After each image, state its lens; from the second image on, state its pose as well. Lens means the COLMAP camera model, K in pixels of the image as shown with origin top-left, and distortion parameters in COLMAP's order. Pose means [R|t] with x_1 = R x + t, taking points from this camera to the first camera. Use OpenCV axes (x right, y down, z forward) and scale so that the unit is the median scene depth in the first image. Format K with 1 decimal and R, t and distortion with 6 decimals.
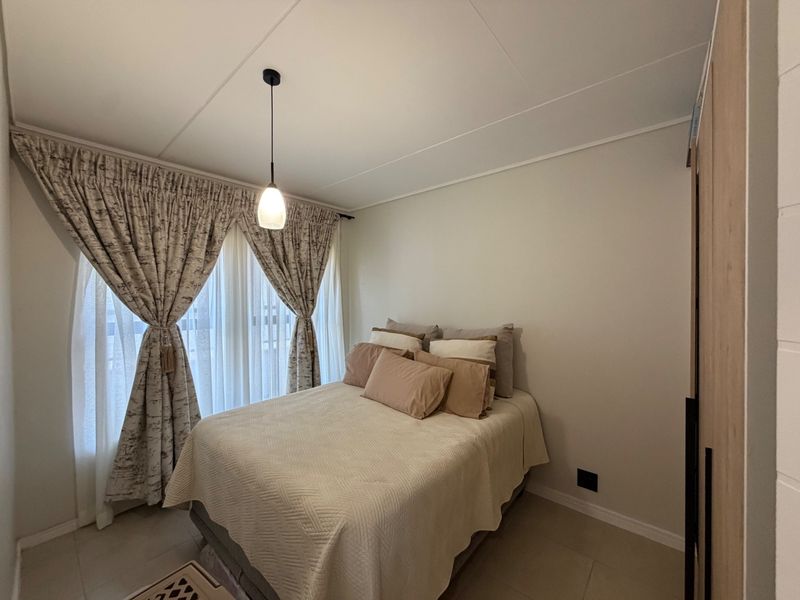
lens RADIAL K [[319.2, 0, 397.5], [0, 319.2, 299.1], [0, 0, 1]] dist [0.000411, 0.000345]
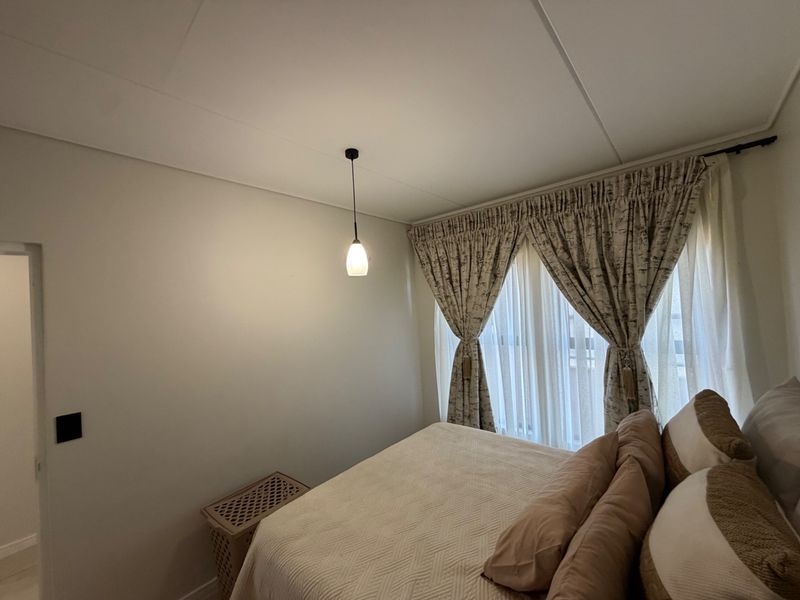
lens RADIAL K [[319.2, 0, 397.5], [0, 319.2, 299.1], [0, 0, 1]] dist [0.000411, 0.000345]
pose [[-0.027923, -0.018282, -0.999443, 0.532016], [0.040525, 0.998990, -0.019406, -0.064887], [0.998788, -0.041044, -0.027153, 0.766848]]
